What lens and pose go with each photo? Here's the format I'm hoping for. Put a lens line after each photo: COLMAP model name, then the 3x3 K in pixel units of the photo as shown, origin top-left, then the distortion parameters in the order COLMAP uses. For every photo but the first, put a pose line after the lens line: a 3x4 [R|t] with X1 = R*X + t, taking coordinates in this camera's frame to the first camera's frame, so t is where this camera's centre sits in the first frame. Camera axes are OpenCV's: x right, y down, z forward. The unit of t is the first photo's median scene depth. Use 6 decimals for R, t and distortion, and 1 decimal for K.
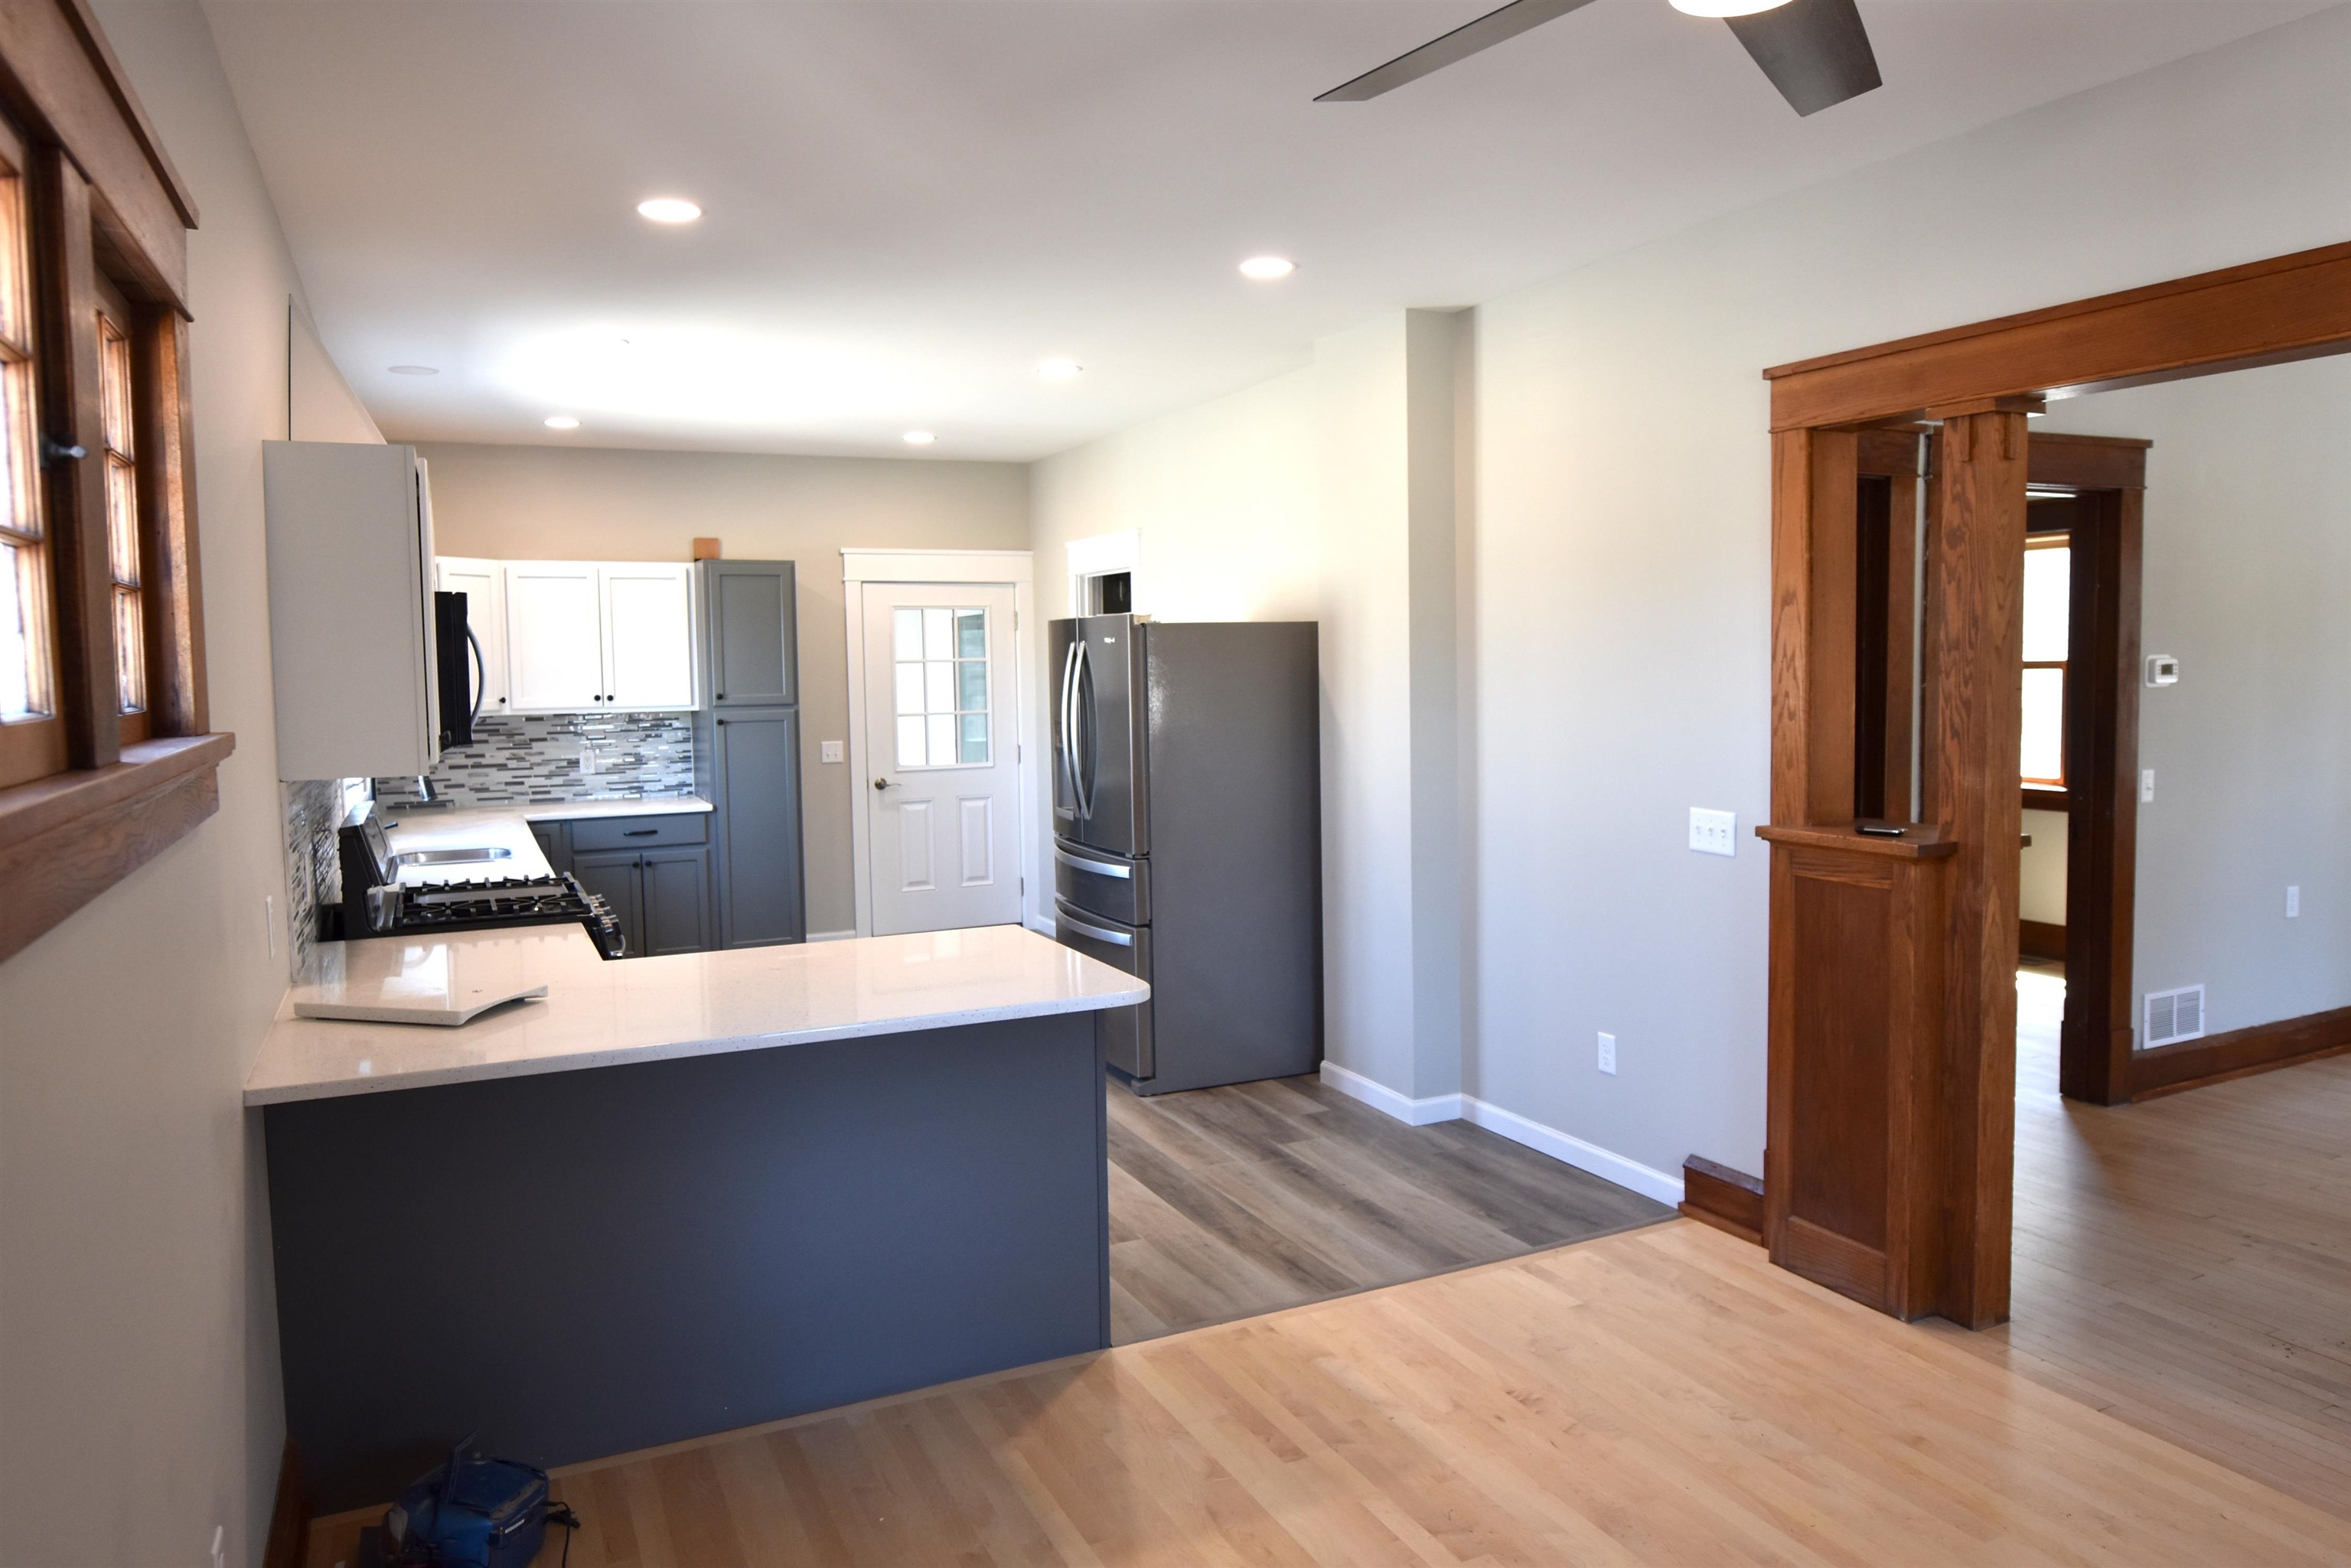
lens RADIAL K [[1591.2, 0, 1178.9], [0, 1591.2, 774.0], [0, 0, 1]] dist [-0.012207, 0.000098]
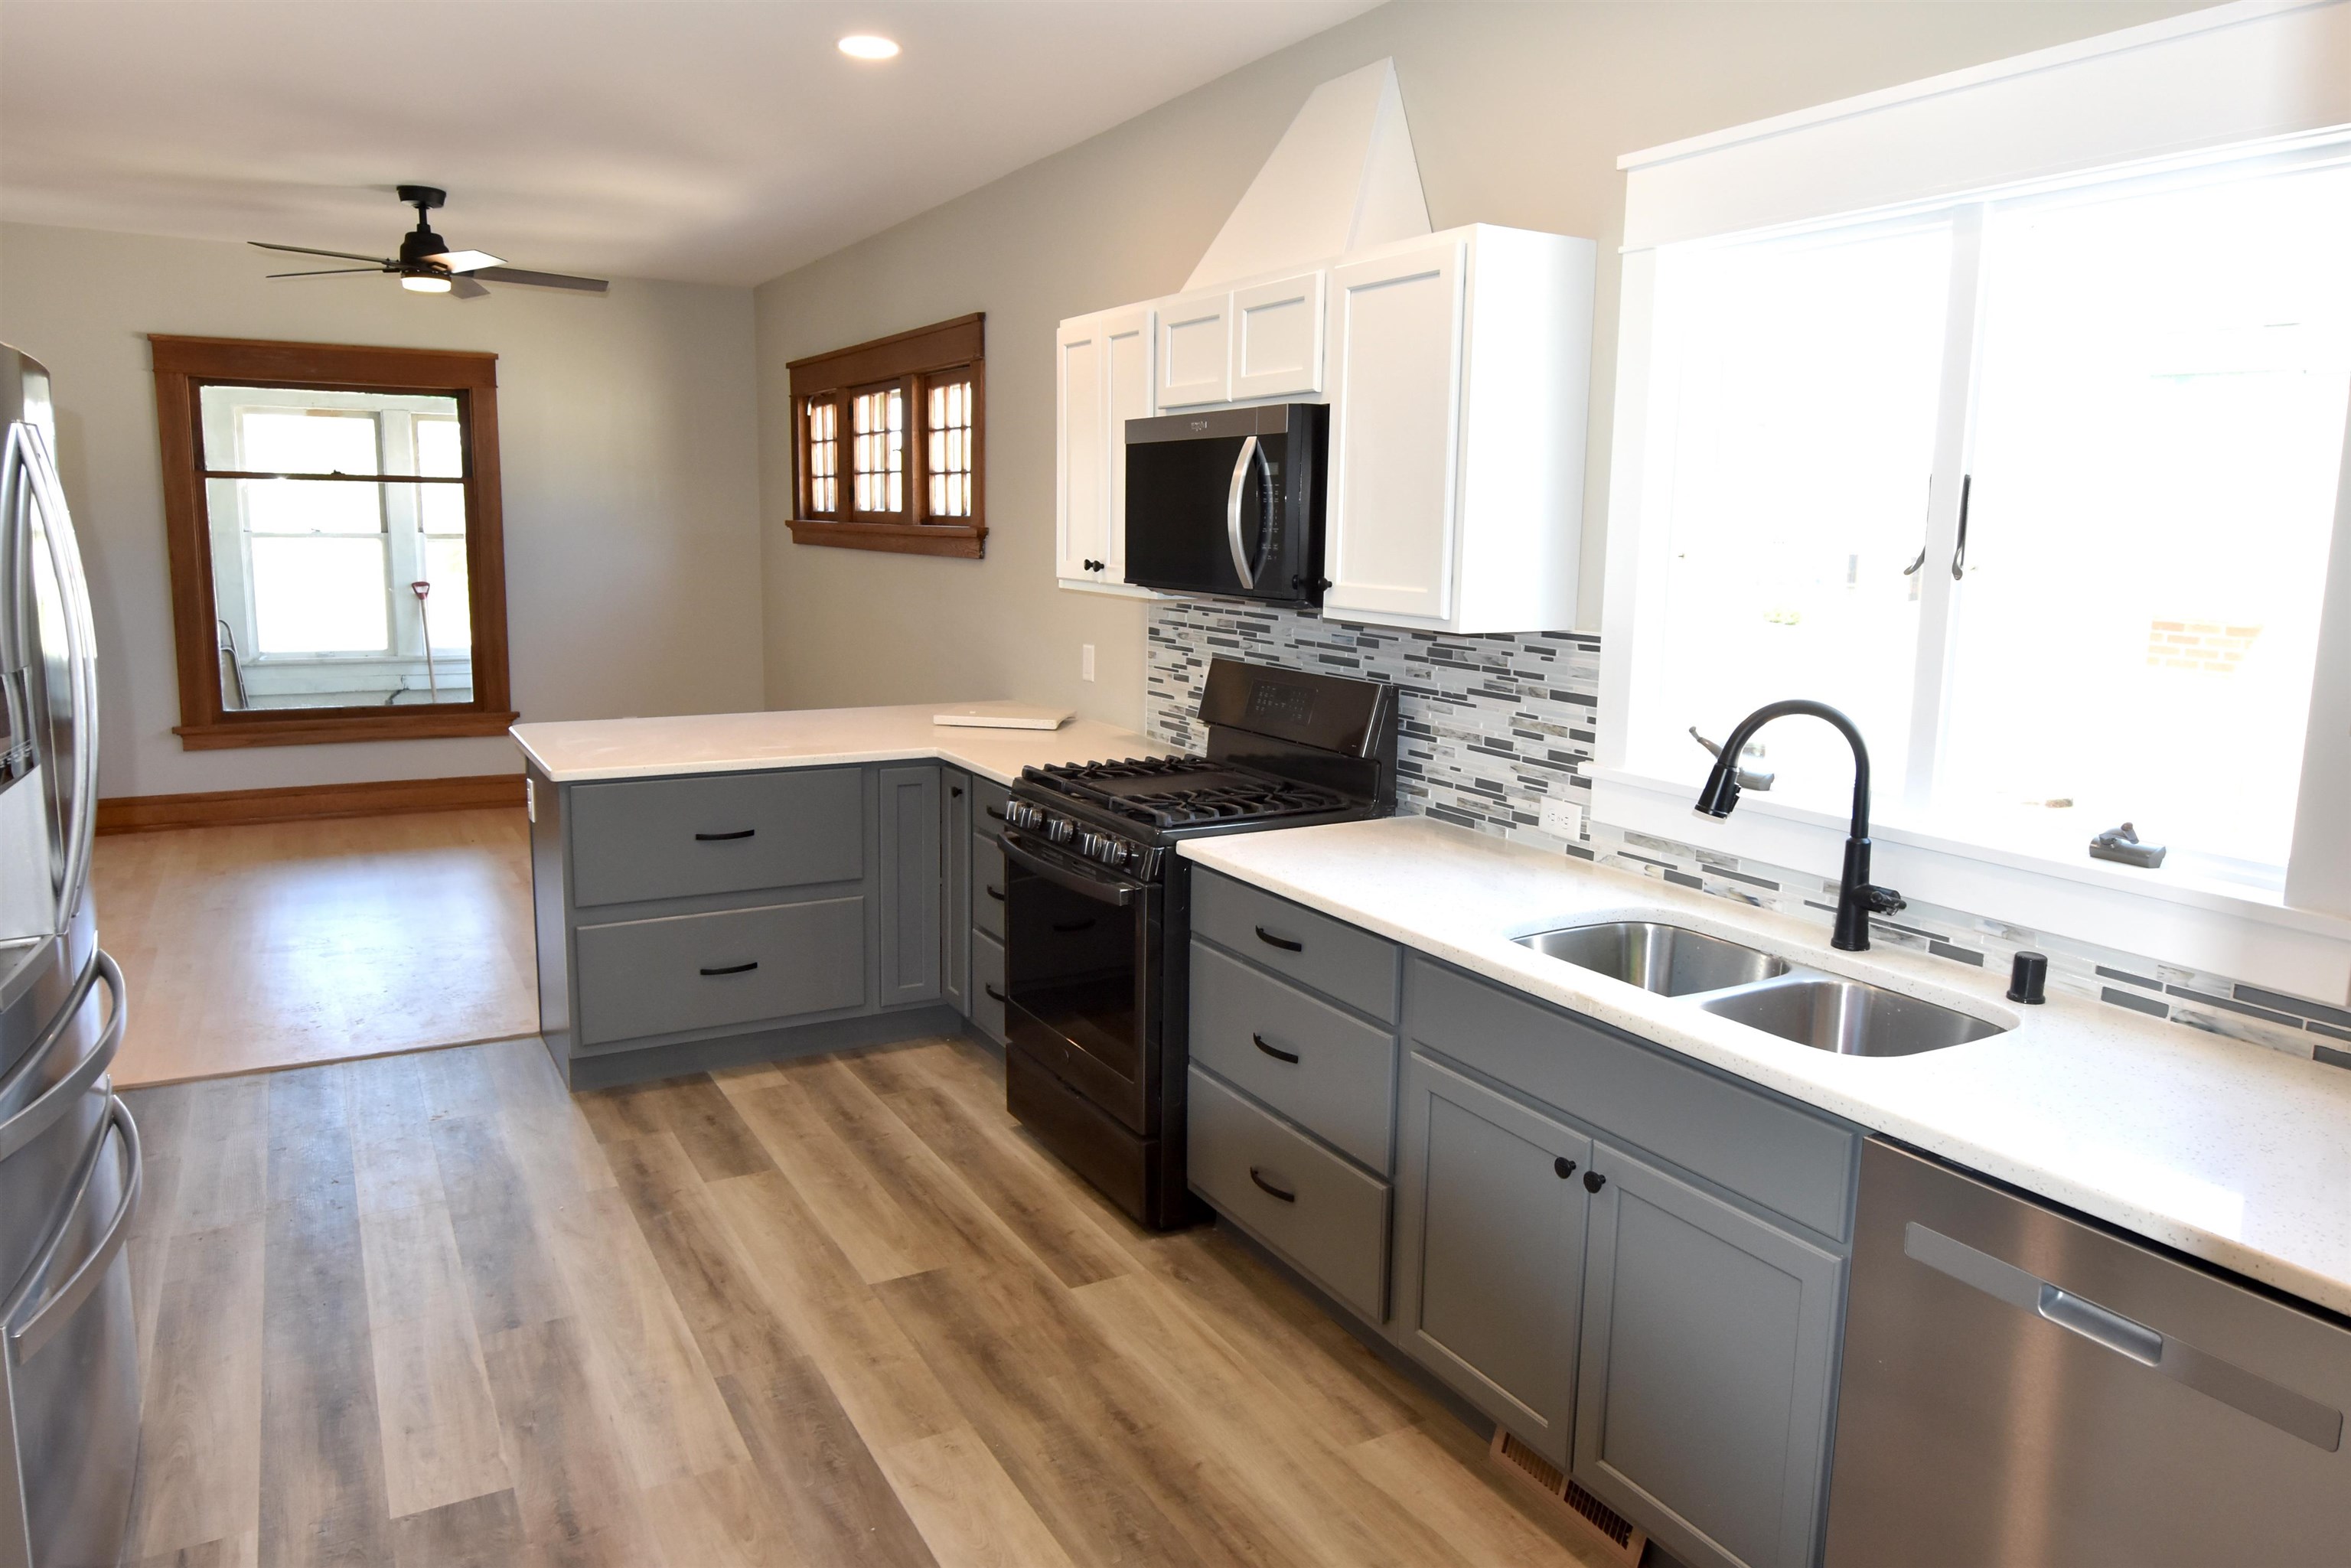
lens RADIAL K [[1591.2, 0, 1174.4], [0, 1591.2, 774.3], [0, 0, 1]] dist [-0.012207, 0.000098]
pose [[-0.997670, 0.004682, -0.068064, -0.388411], [-0.011803, 0.970757, 0.239773, -0.128791], [0.067197, 0.240017, -0.968440, 1.841915]]
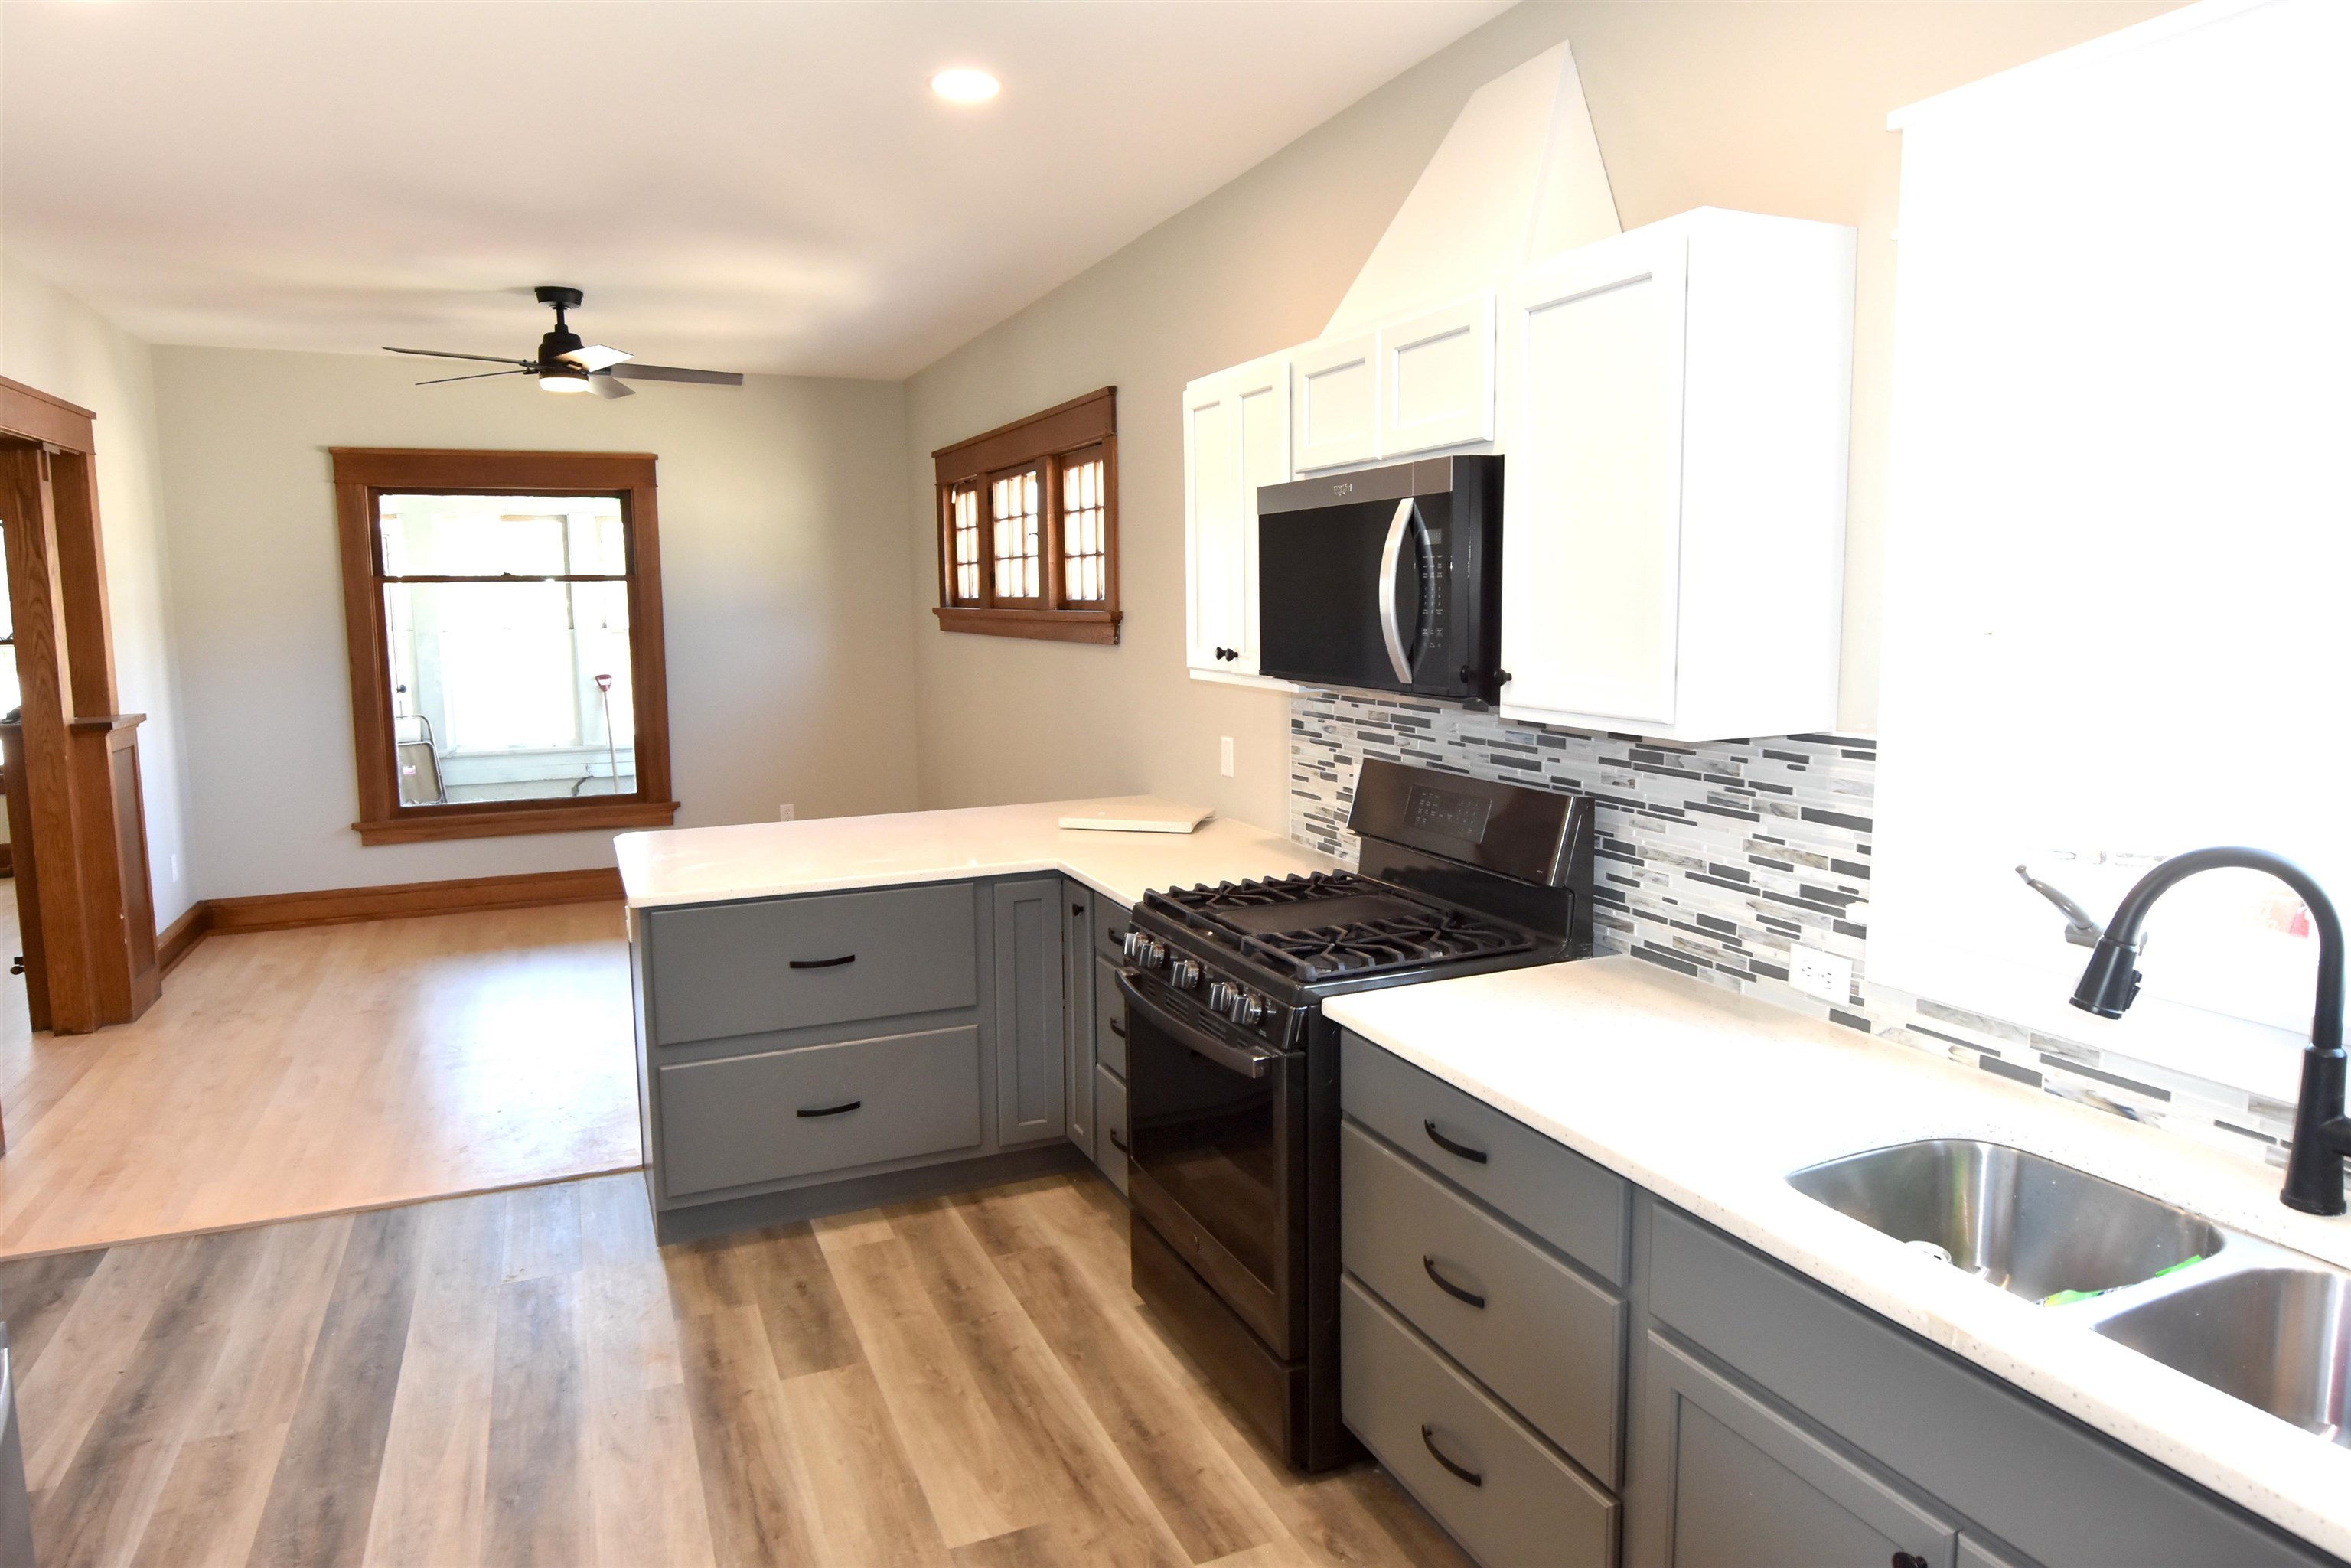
lens RADIAL K [[1443.9, 0, 1181.3], [0, 1443.9, 780.8], [0, 0, 1]] dist [-0.018698, -0.002438]
pose [[-0.999258, 0.017661, 0.034214, -0.406630], [0.024431, 0.977631, 0.208905, -0.115622], [-0.029760, 0.209586, -0.977337, 1.647365]]
